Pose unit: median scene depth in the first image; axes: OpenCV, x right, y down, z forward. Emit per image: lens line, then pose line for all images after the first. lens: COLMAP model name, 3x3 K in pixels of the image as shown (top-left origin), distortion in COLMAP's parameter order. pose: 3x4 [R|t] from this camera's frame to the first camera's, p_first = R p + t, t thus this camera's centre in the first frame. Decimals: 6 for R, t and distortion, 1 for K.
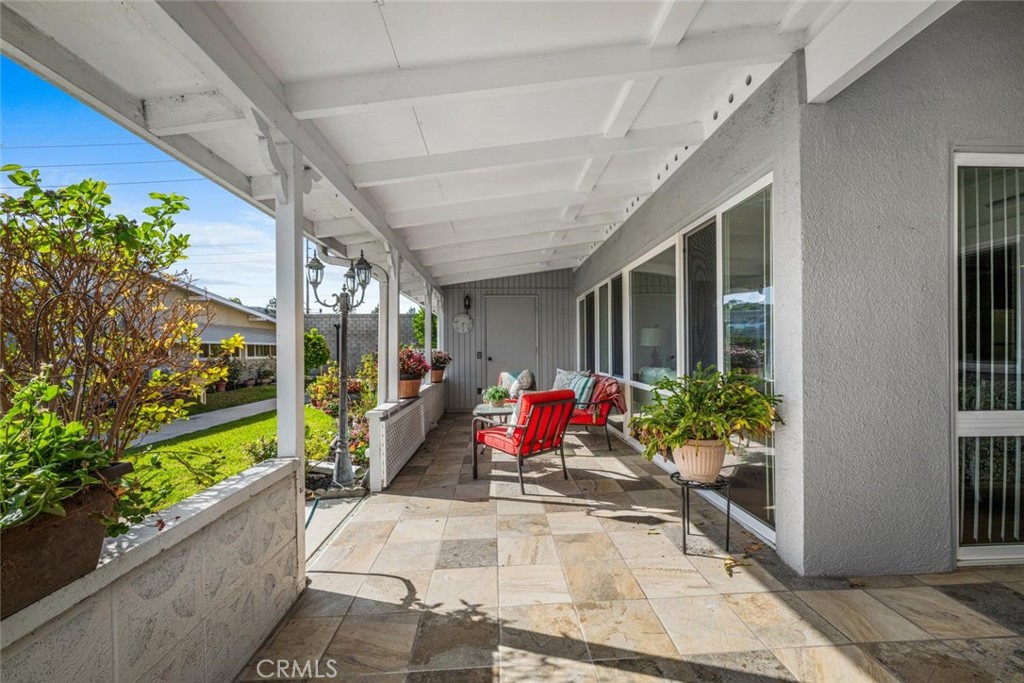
lens RADIAL K [[414.3, 0, 514.6], [0, 414.3, 350.1], [0, 0, 1]] dist [0.000157, 0.001153]
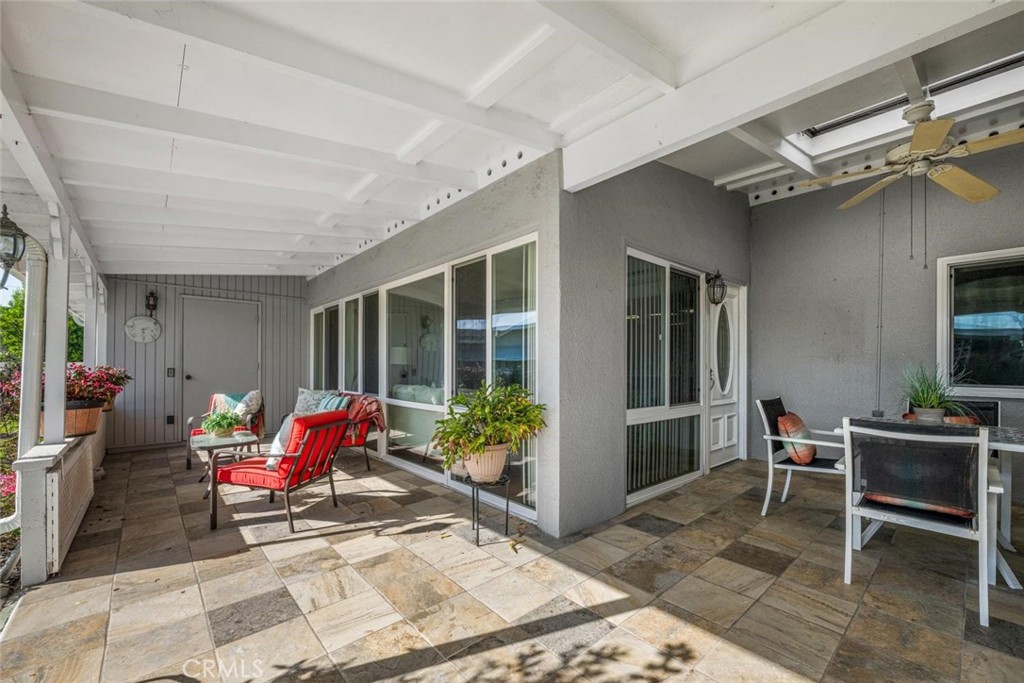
lens RADIAL K [[414.3, 0, 518.2], [0, 414.3, 362.9], [0, 0, 1]] dist [0.000157, 0.001153]
pose [[0.777460, 0.019012, 0.628645, -0.197163], [-0.011019, 0.999801, -0.016609, 0.000521], [-0.628836, 0.005986, 0.777515, 0.026149]]
